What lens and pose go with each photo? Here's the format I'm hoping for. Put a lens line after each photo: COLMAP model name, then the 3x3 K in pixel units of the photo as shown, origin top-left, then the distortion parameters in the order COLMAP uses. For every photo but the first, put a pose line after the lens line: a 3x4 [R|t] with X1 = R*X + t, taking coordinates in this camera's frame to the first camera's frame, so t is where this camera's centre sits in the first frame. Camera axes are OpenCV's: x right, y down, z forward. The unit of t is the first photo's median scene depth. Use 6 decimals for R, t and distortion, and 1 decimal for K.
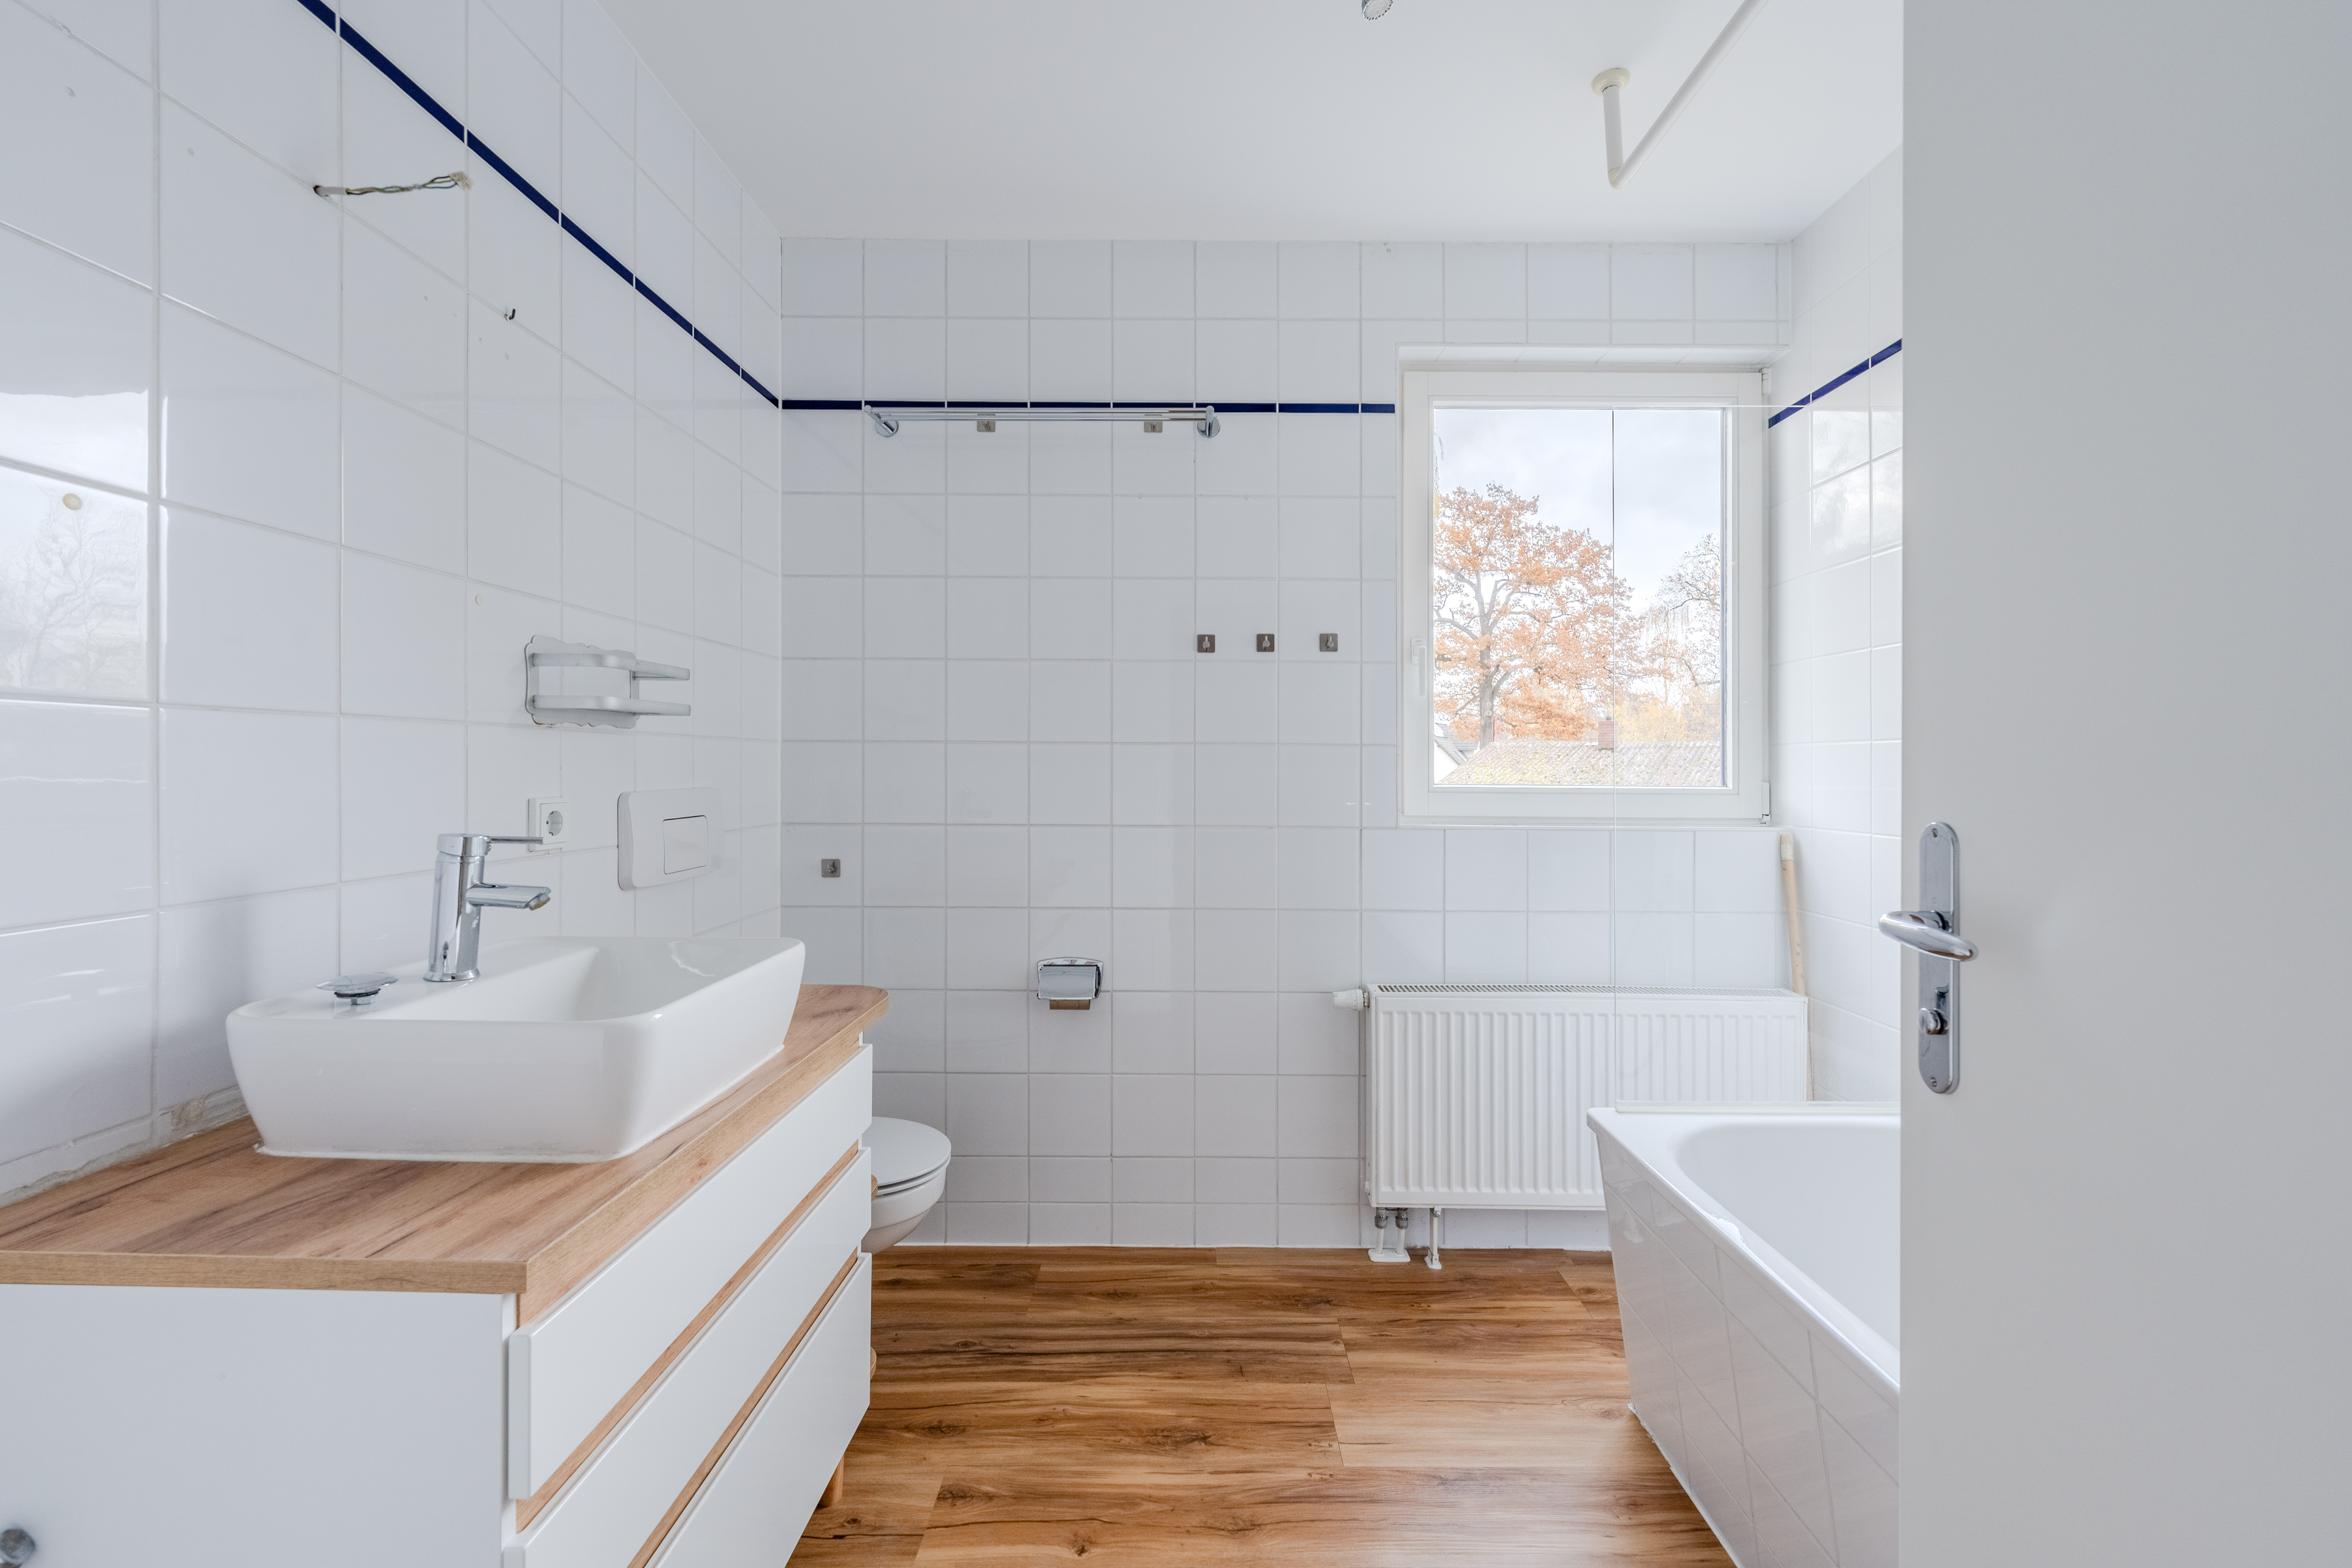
lens RADIAL K [[955.8, 0, 1190.9], [0, 955.8, 794.8], [0, 0, 1]] dist [-0.000483, -0.000024]
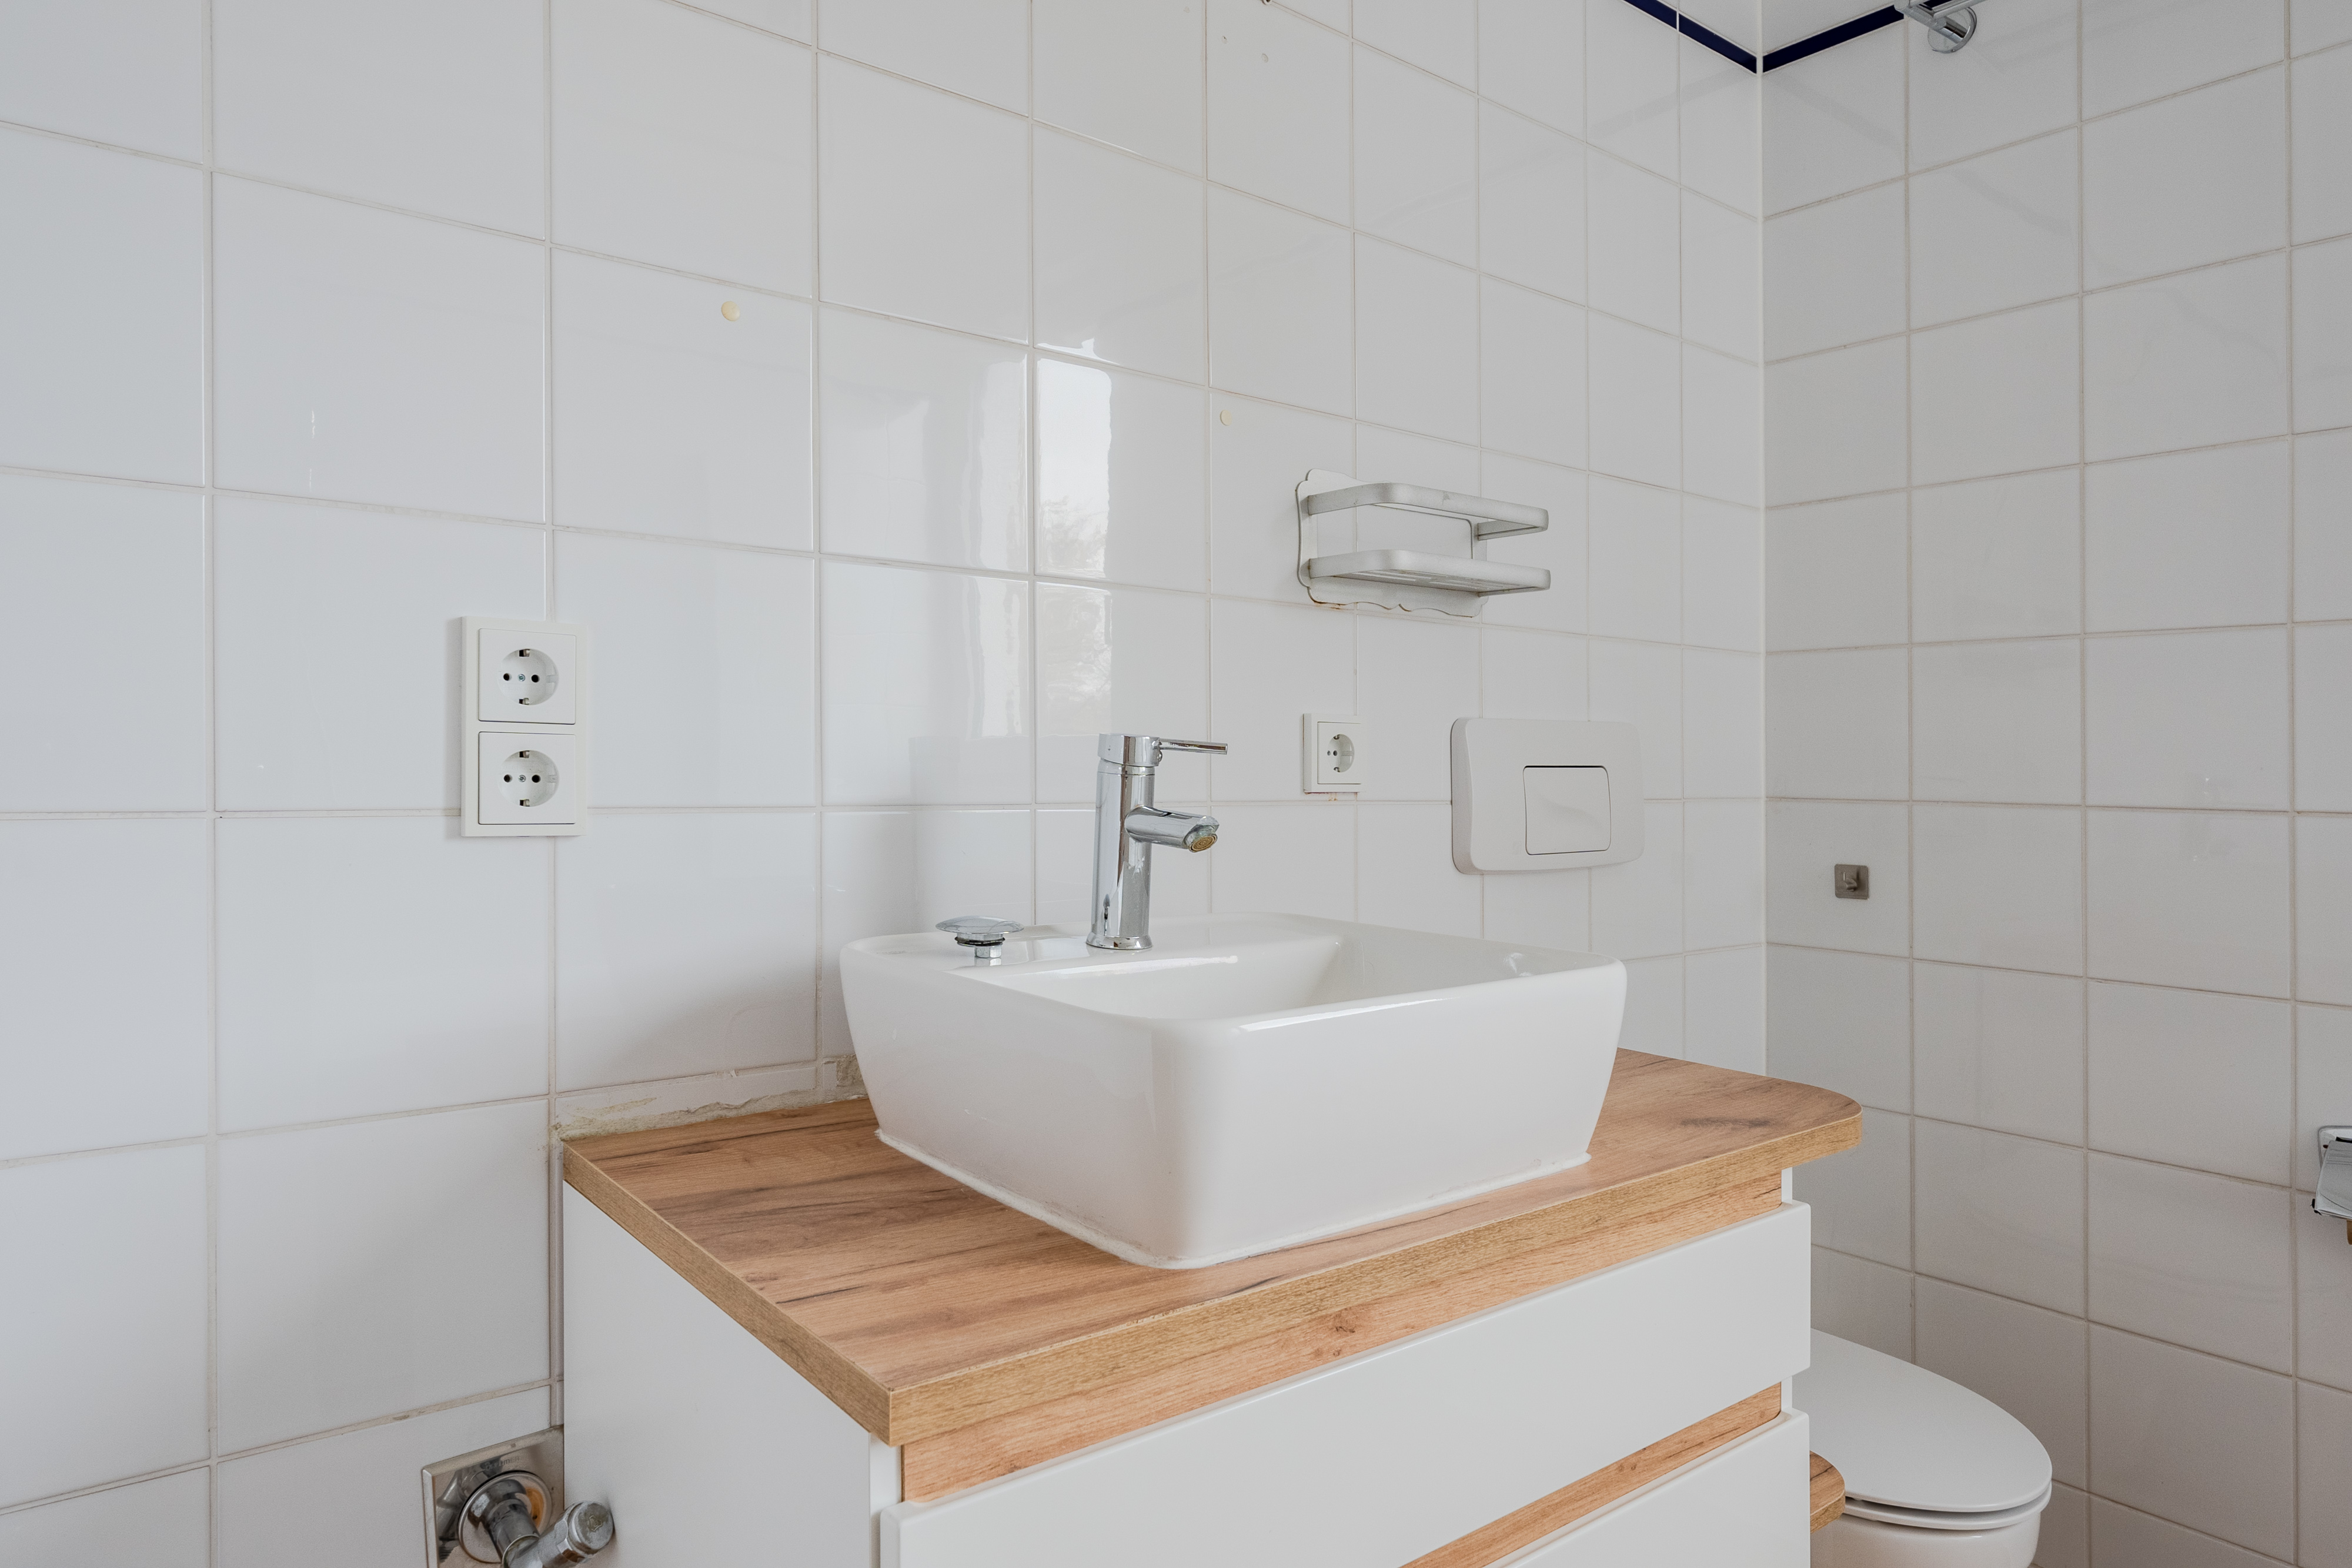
lens RADIAL K [[1443.4, 0, 1179.6], [0, 1443.4, 769.6], [0, 0, 1]] dist [0.002685, 0.000346]
pose [[0.629201, 0.002759, -0.777238, 0.063505], [-0.027057, 0.999465, -0.018355, 0.092450], [0.776772, 0.032578, 0.628939, 0.420830]]
